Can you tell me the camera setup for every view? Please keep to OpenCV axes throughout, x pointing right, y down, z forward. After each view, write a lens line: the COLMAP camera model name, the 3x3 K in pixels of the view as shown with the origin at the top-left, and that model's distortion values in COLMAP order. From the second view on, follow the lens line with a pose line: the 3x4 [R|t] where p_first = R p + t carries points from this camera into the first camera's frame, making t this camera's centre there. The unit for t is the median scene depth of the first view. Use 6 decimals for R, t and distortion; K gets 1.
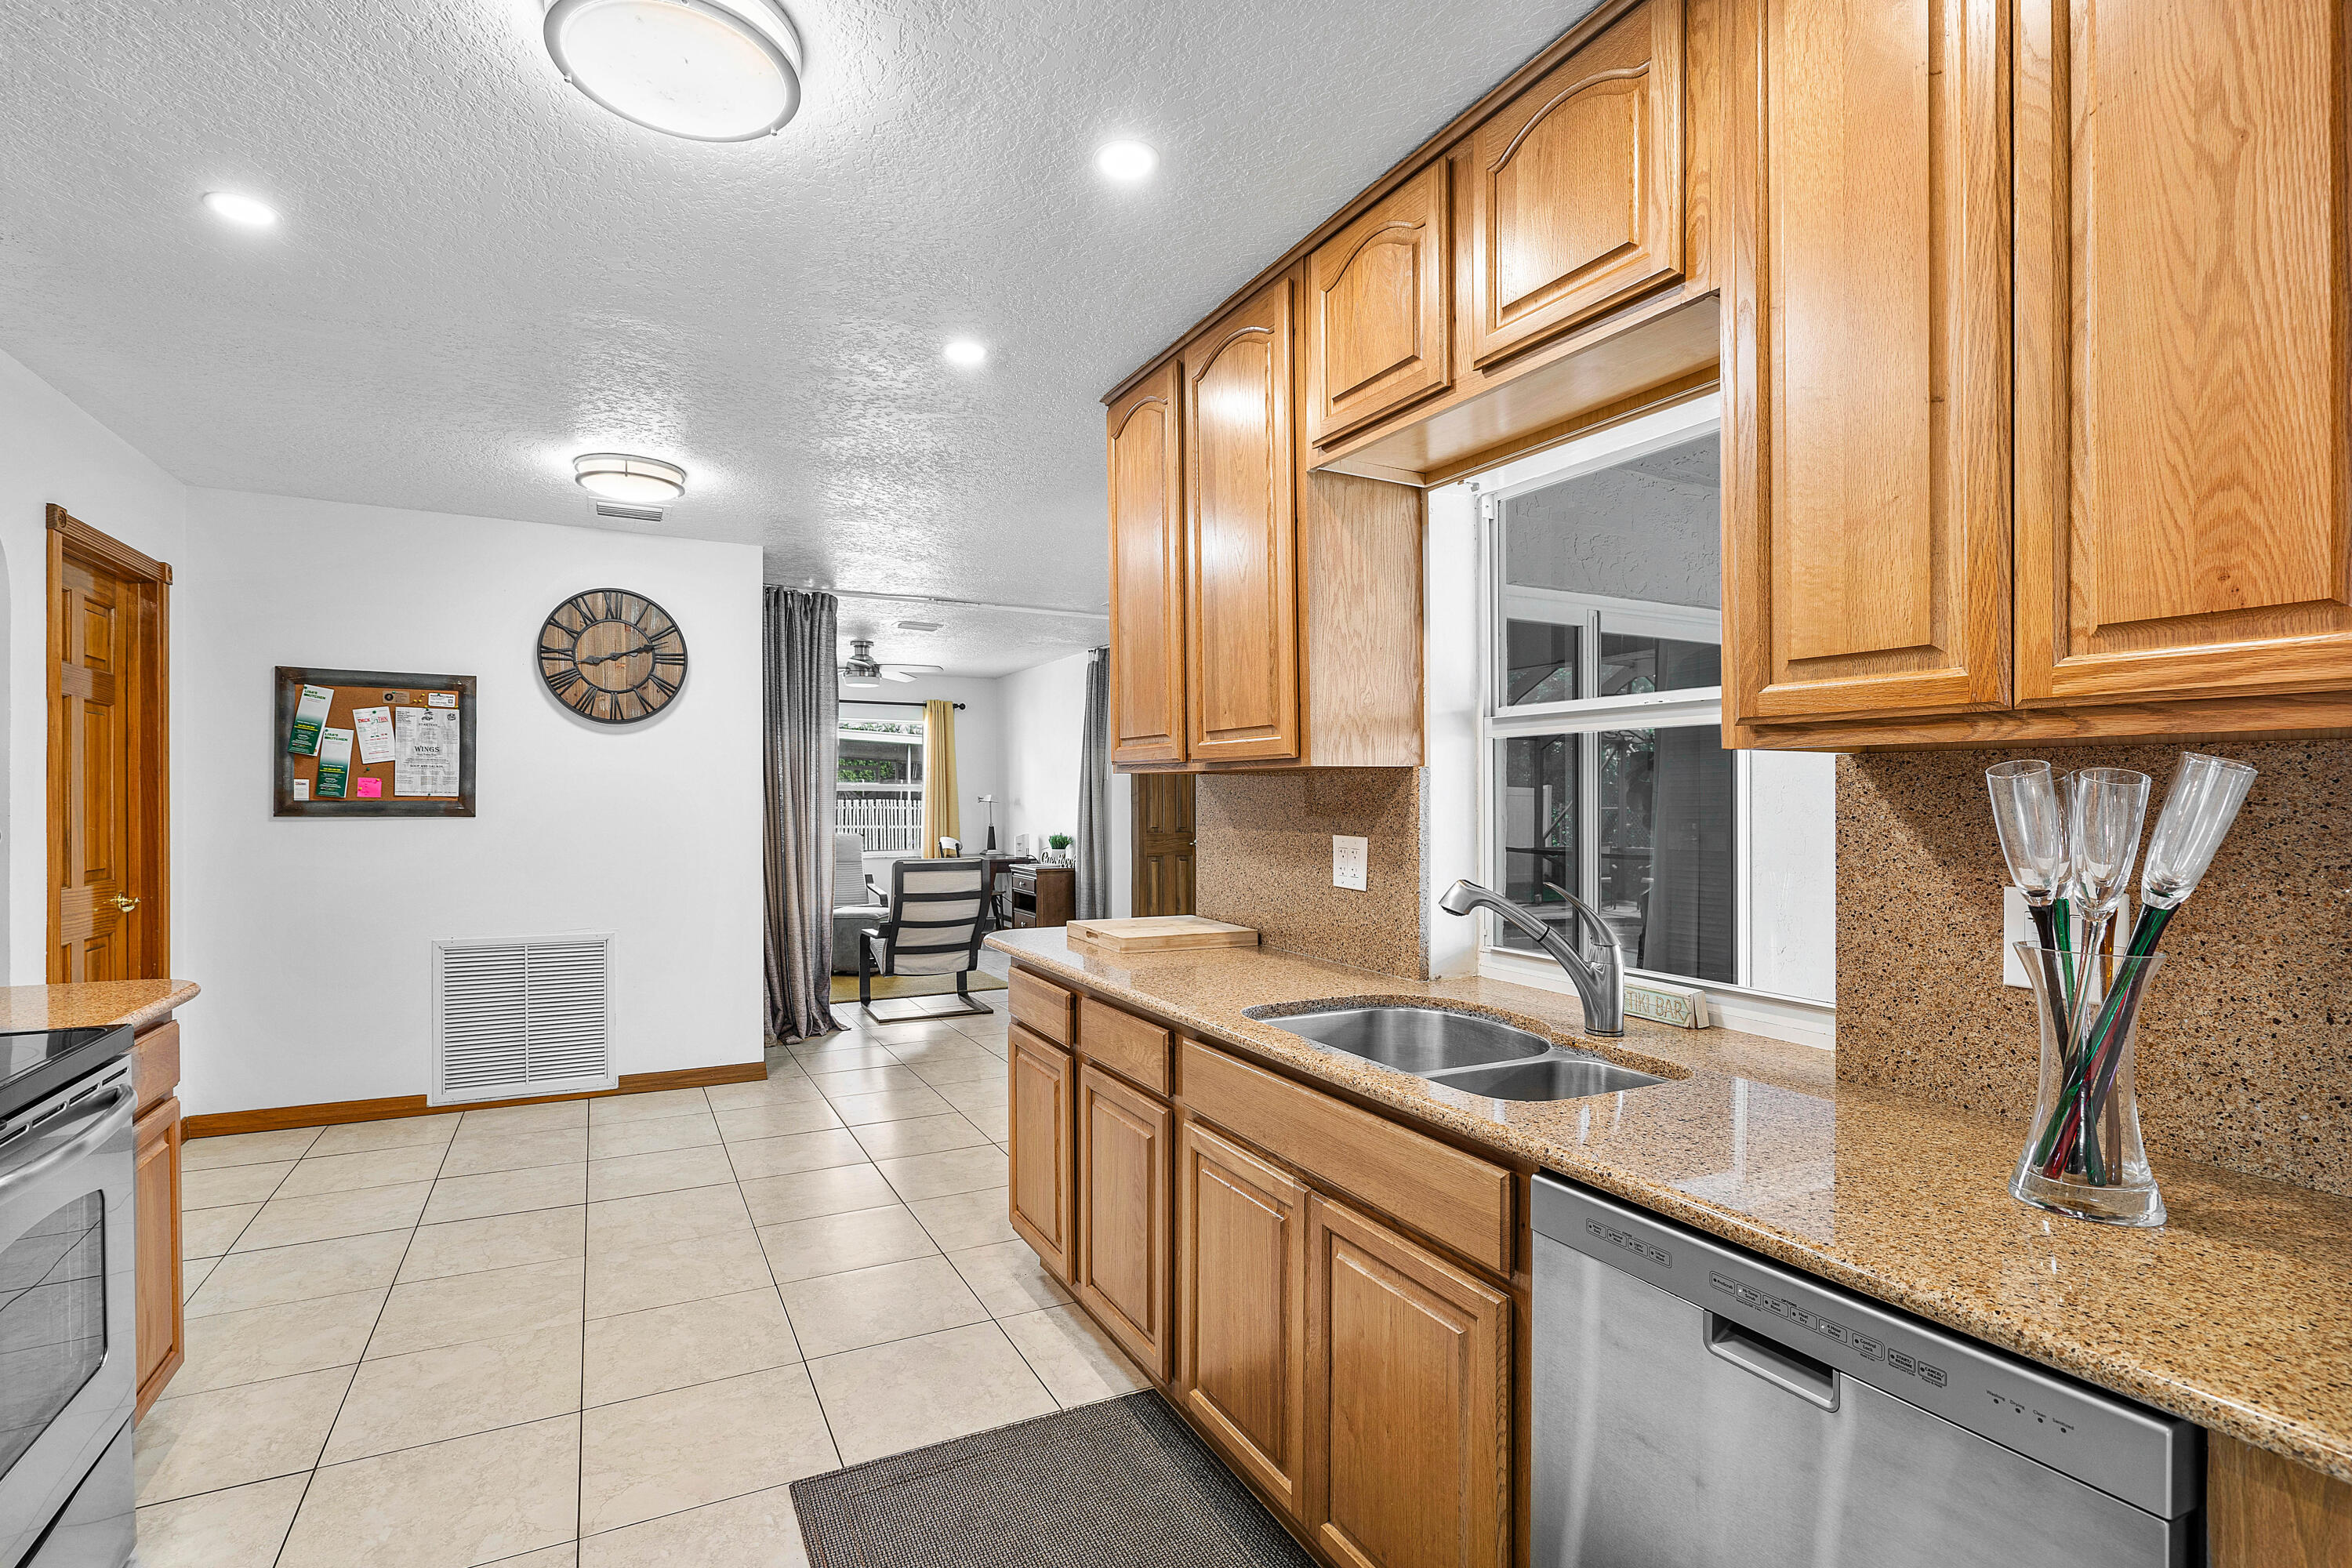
lens RADIAL K [[1117.0, 0, 1172.5], [0, 1117.0, 828.0], [0, 0, 1]] dist [-0.001885, 0.000110]
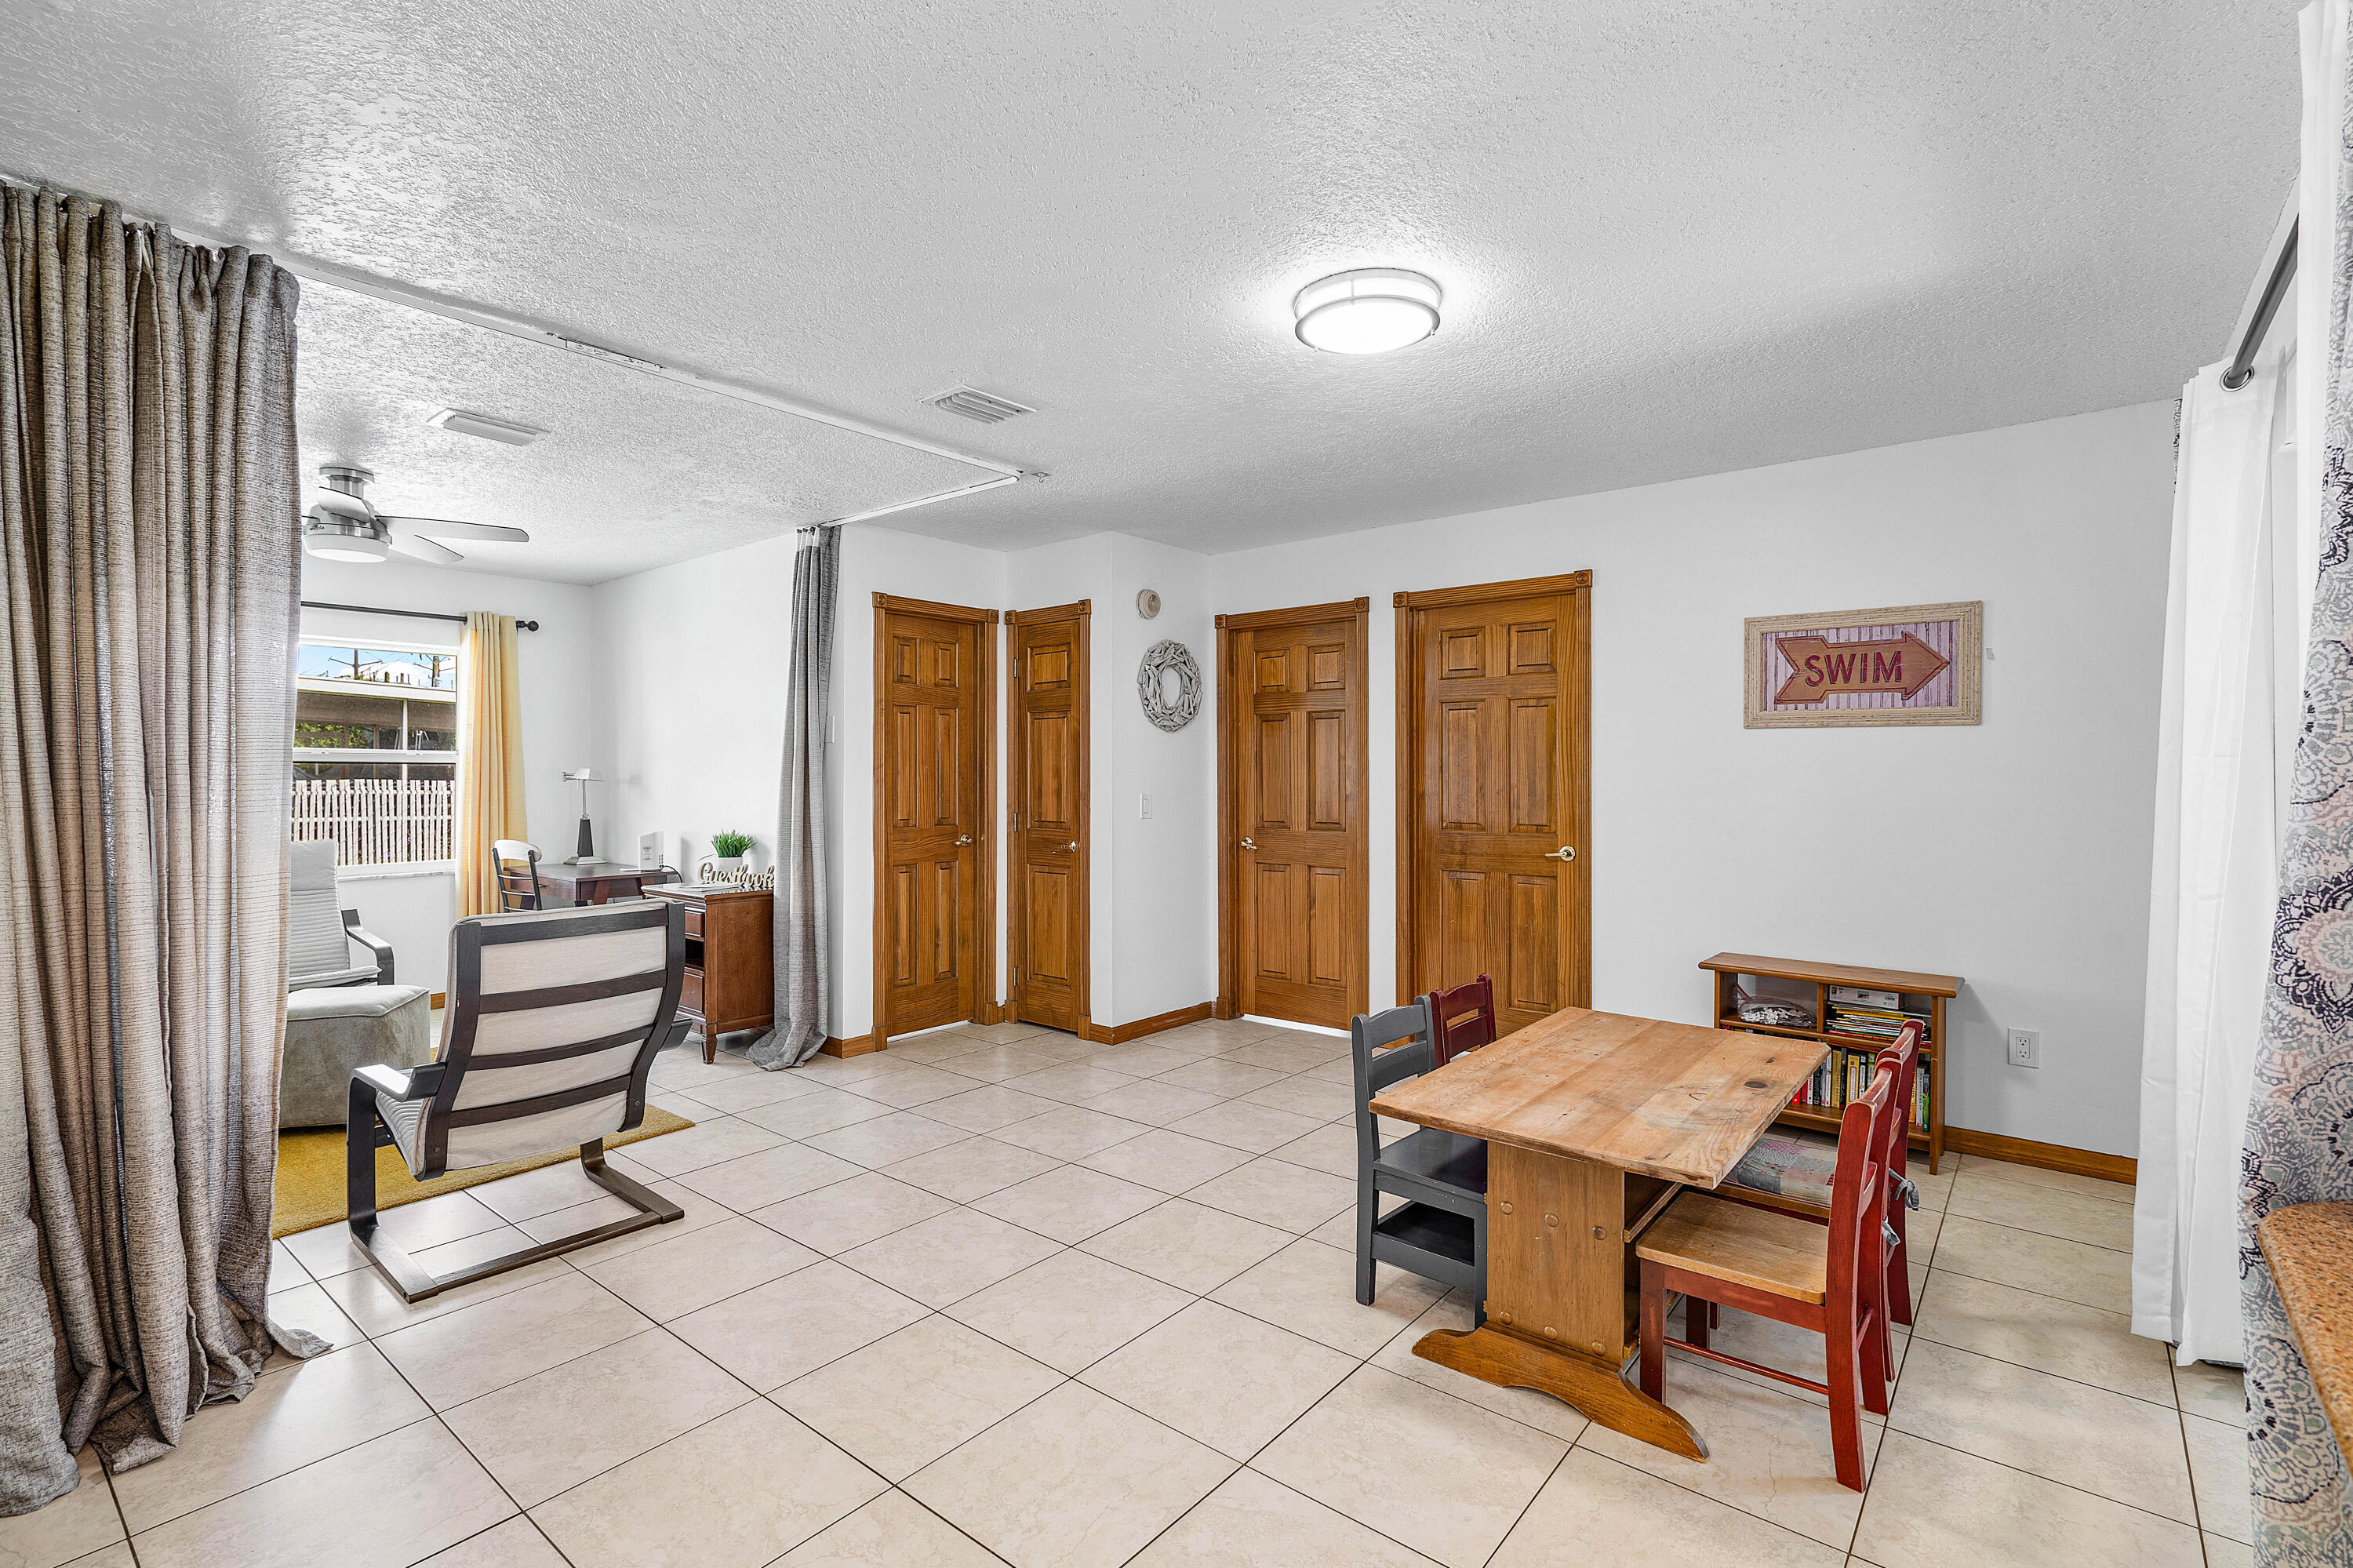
lens RADIAL K [[1097.2, 0, 1176.7], [0, 1097.2, 775.8], [0, 0, 1]] dist [-0.004038, 0.000835]
pose [[0.921547, -0.001608, 0.388264, -0.156144], [0.011813, 0.999645, -0.023897, -0.012242], [-0.388088, 0.026609, 0.921238, 0.501103]]
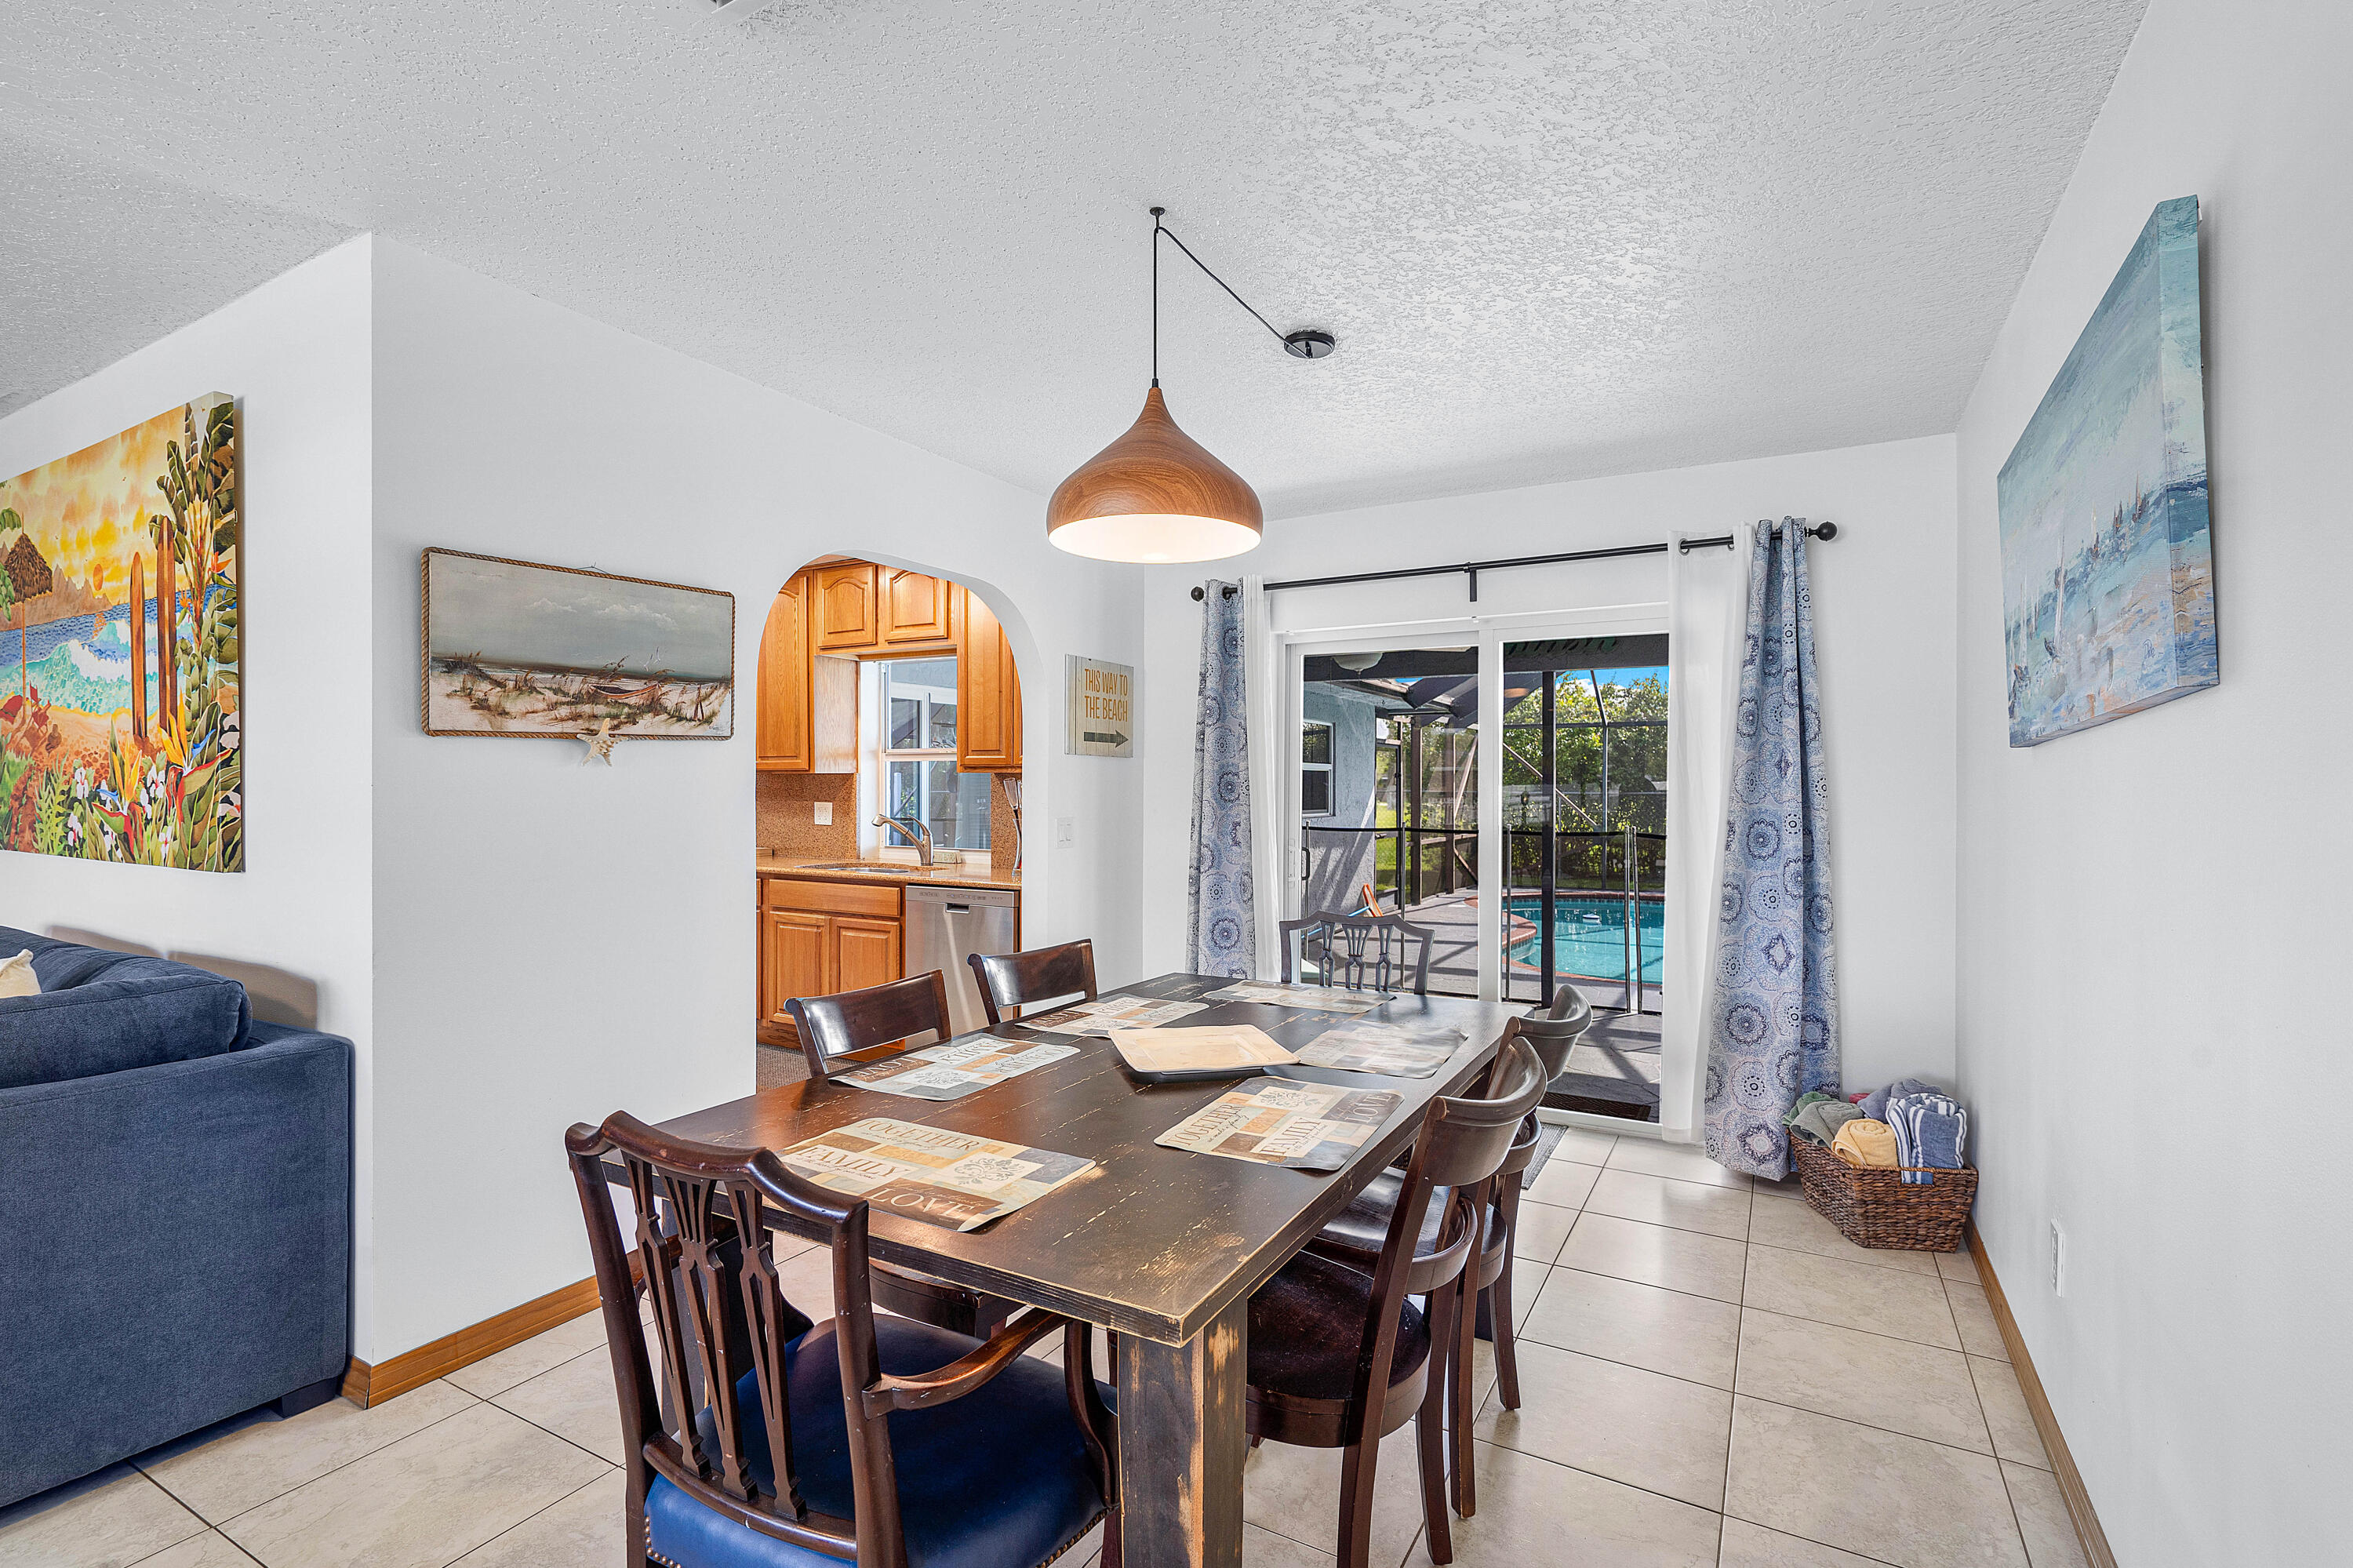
lens RADIAL K [[1085.5, 0, 1163.8], [0, 1085.5, 785.4], [0, 0, 1]] dist [-0.000162, 0.000026]
pose [[0.844832, 0.007932, 0.534973, -0.186252], [0.007550, 0.999614, -0.026744, 0.015785], [-0.534978, 0.026633, 0.844446, -0.528297]]
